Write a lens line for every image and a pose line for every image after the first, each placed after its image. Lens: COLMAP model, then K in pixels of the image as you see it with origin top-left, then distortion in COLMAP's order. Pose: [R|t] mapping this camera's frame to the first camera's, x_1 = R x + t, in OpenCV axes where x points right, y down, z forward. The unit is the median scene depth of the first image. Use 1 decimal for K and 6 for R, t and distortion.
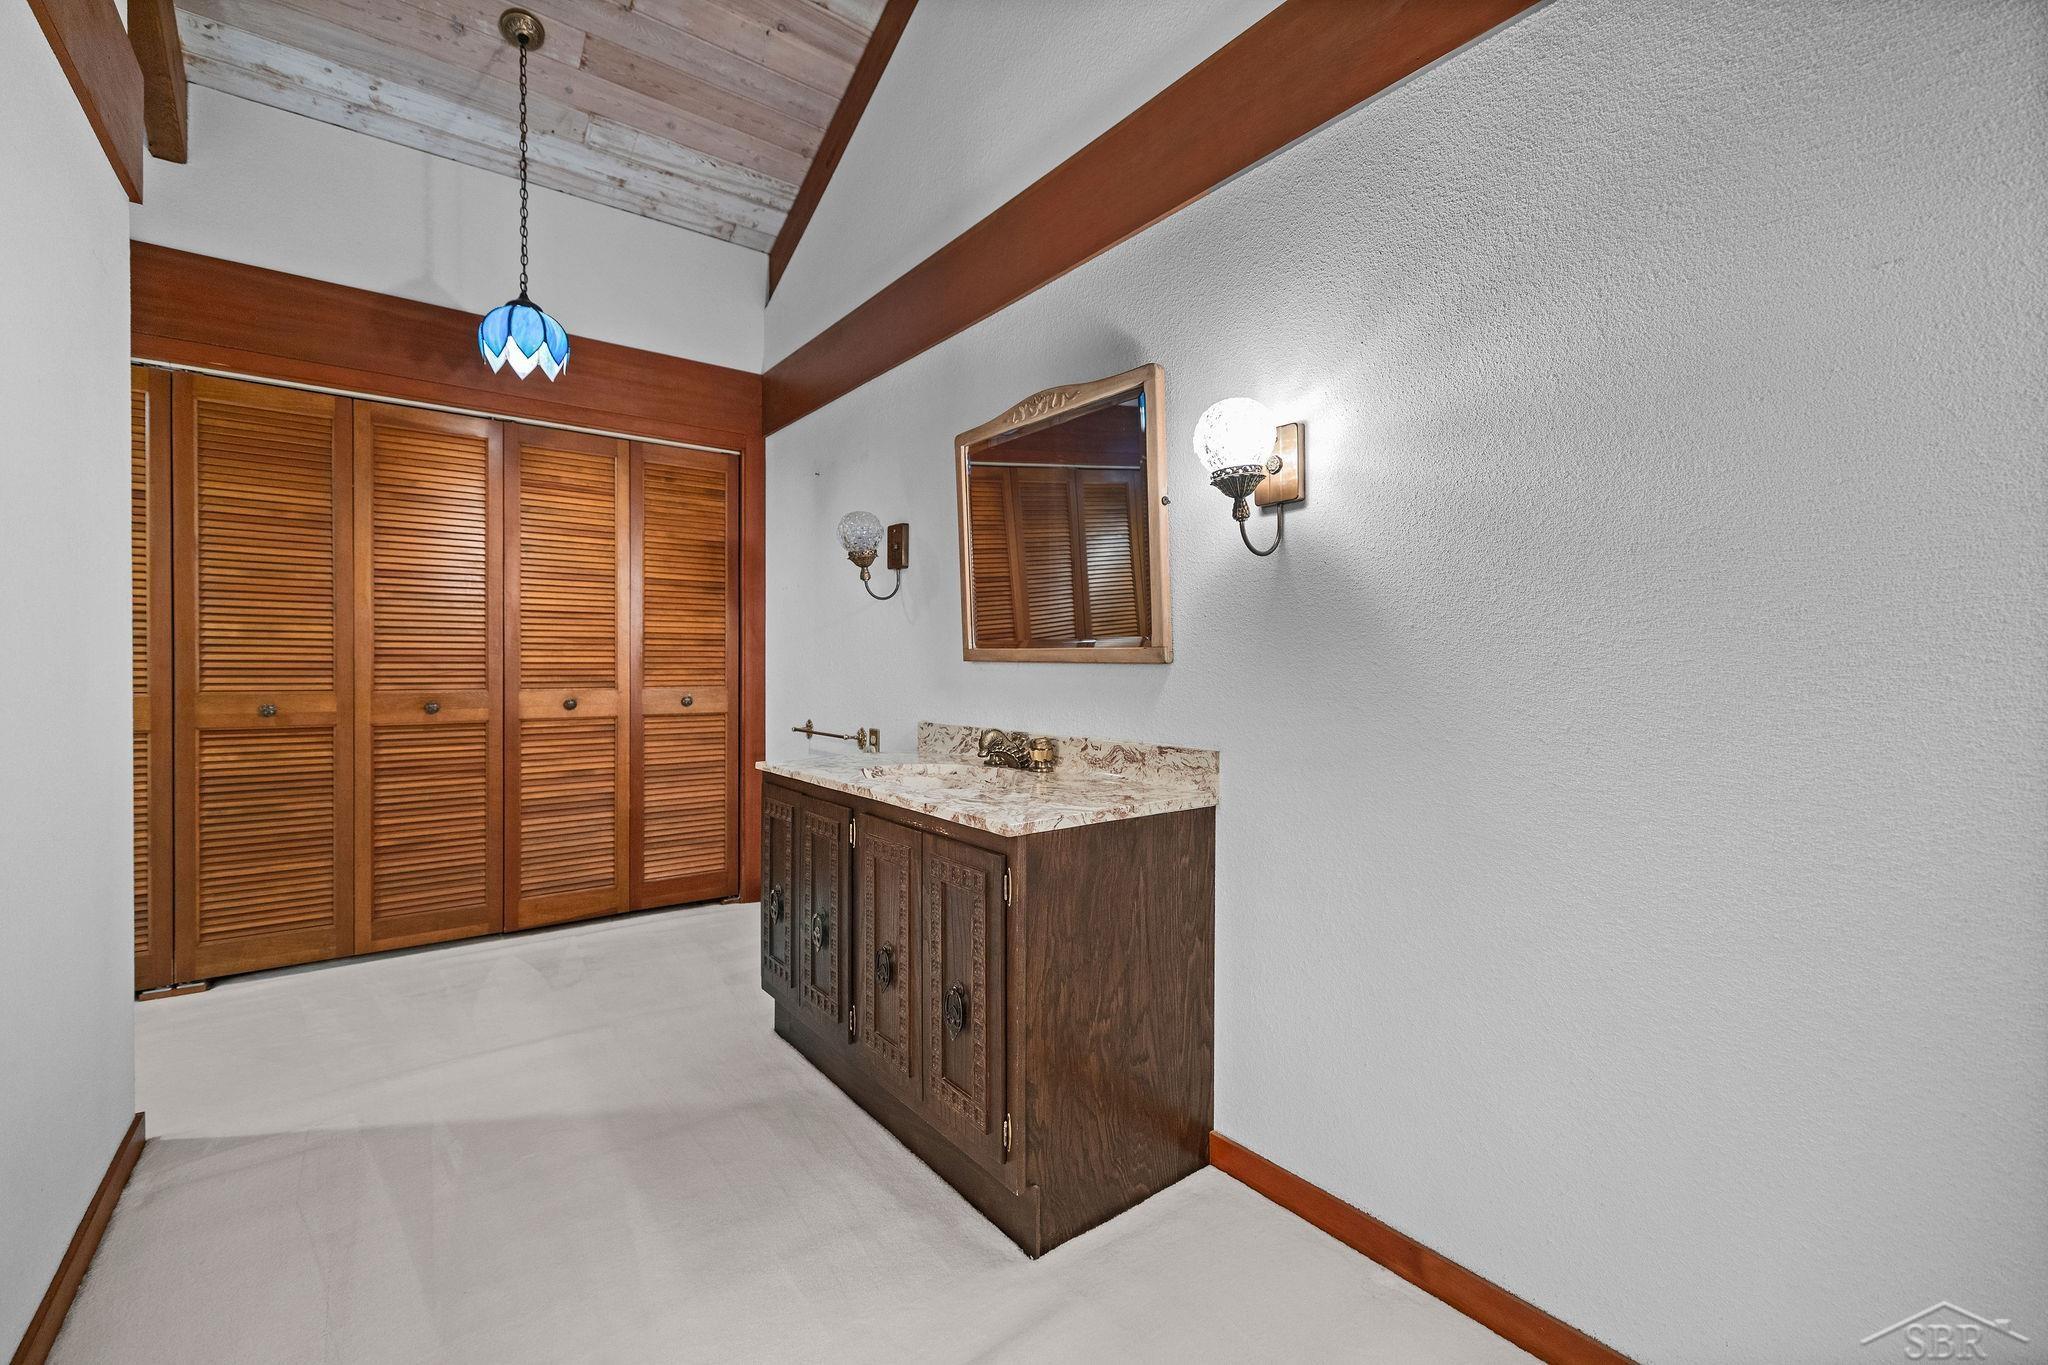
lens RADIAL K [[868.1, 0, 1023.9], [0, 868.1, 670.1], [0, 0, 1]] dist [0.005038, 0.000615]
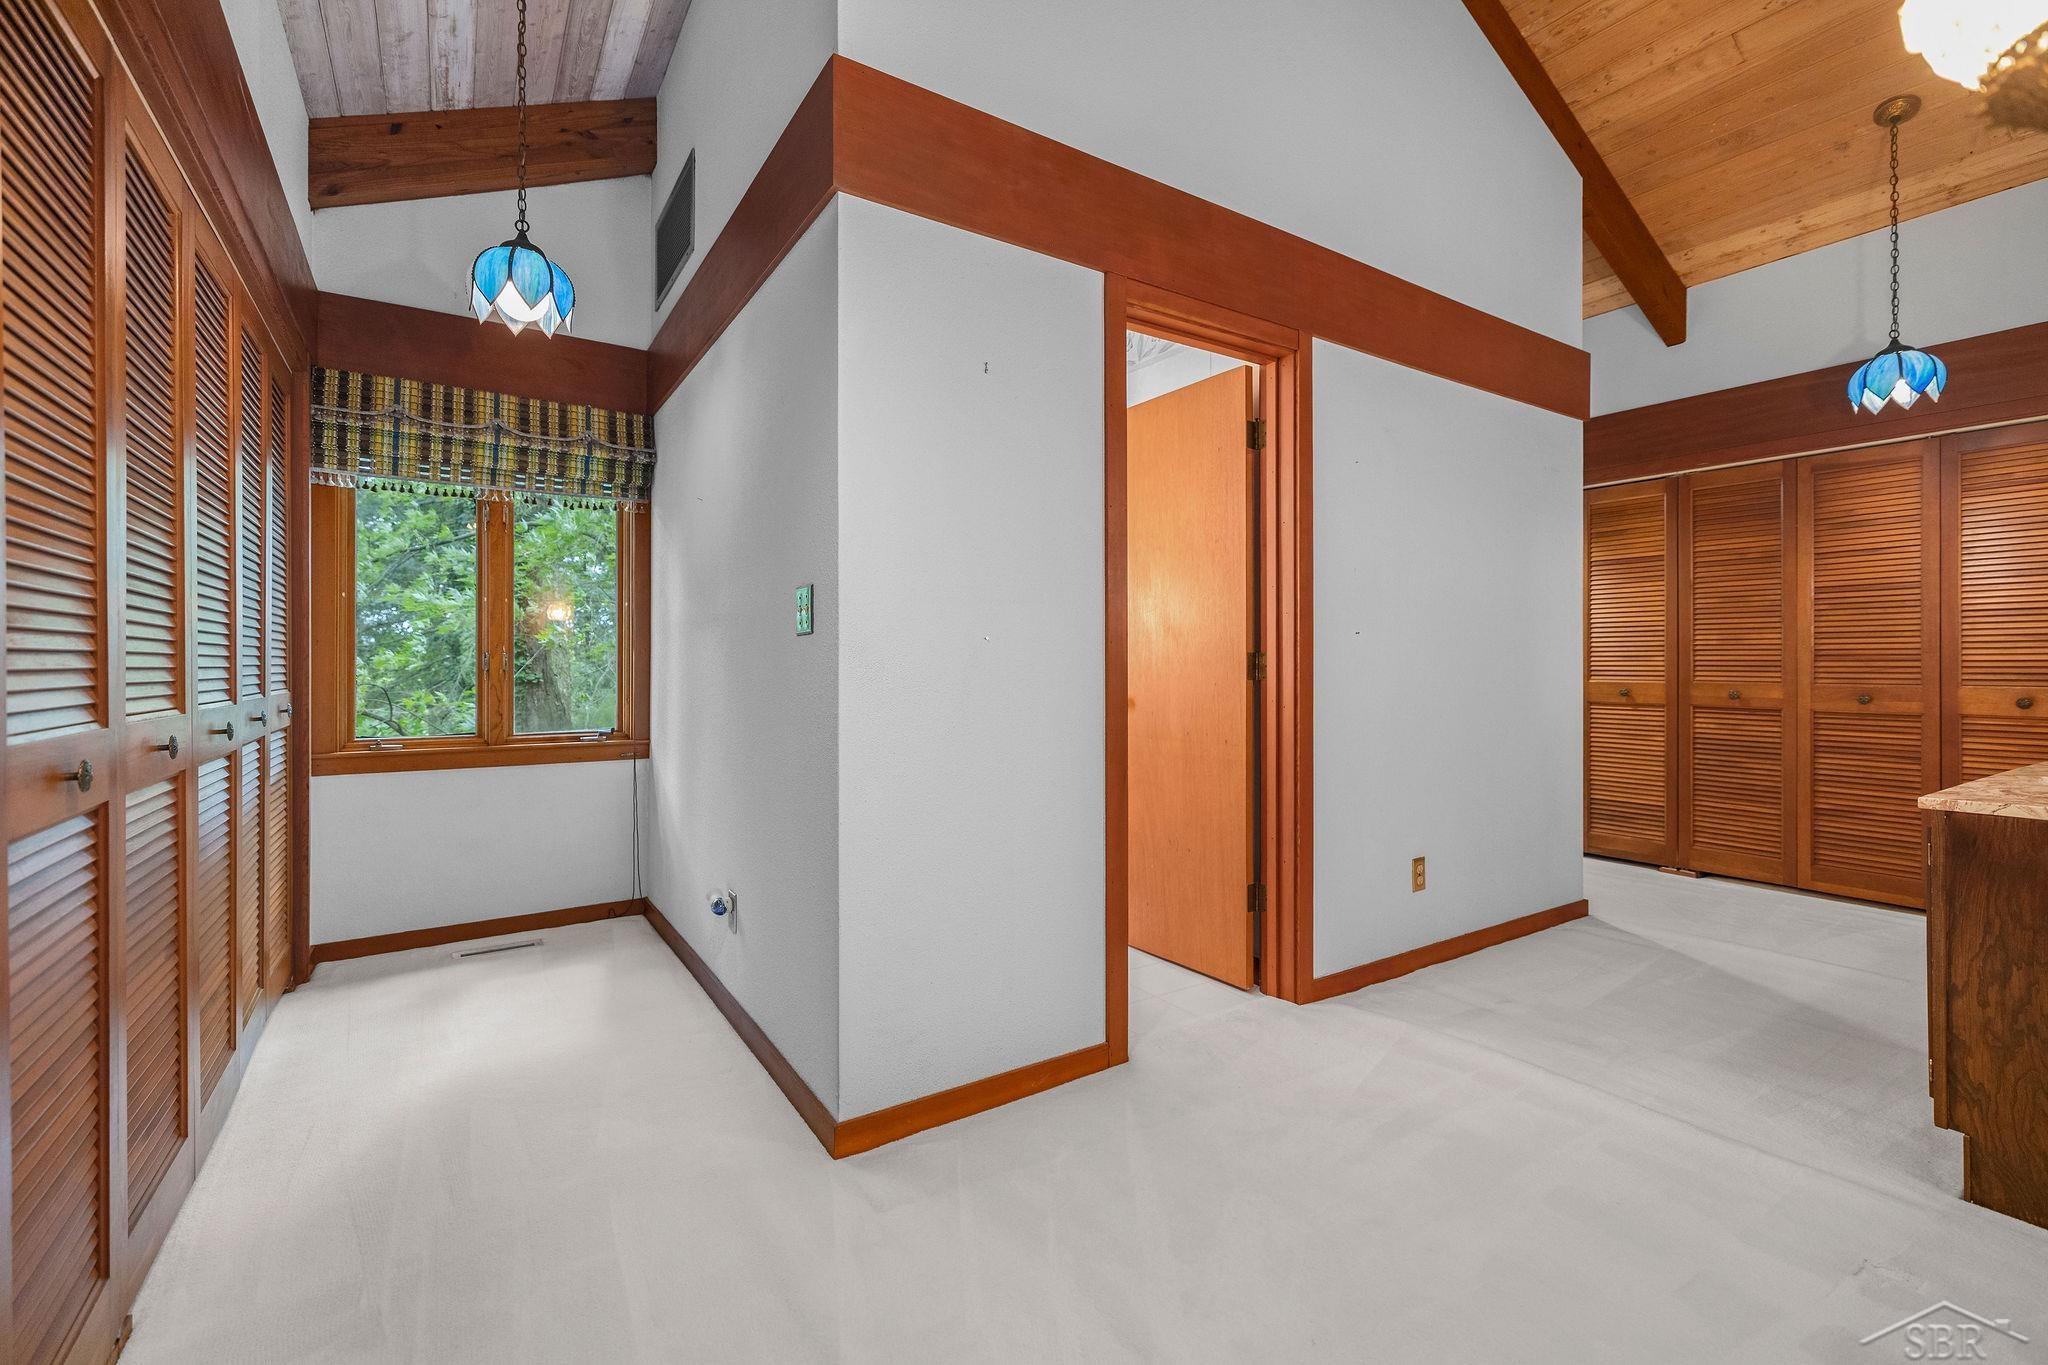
lens RADIAL K [[868.1, 0, 1018.8], [0, 868.1, 669.8], [0, 0, 1]] dist [0.005038, 0.000615]
pose [[-0.076708, 0.004675, -0.997043, 0.616252], [-0.006903, 0.999963, 0.005220, 0.005316], [0.997030, 0.007283, -0.076673, -0.055737]]
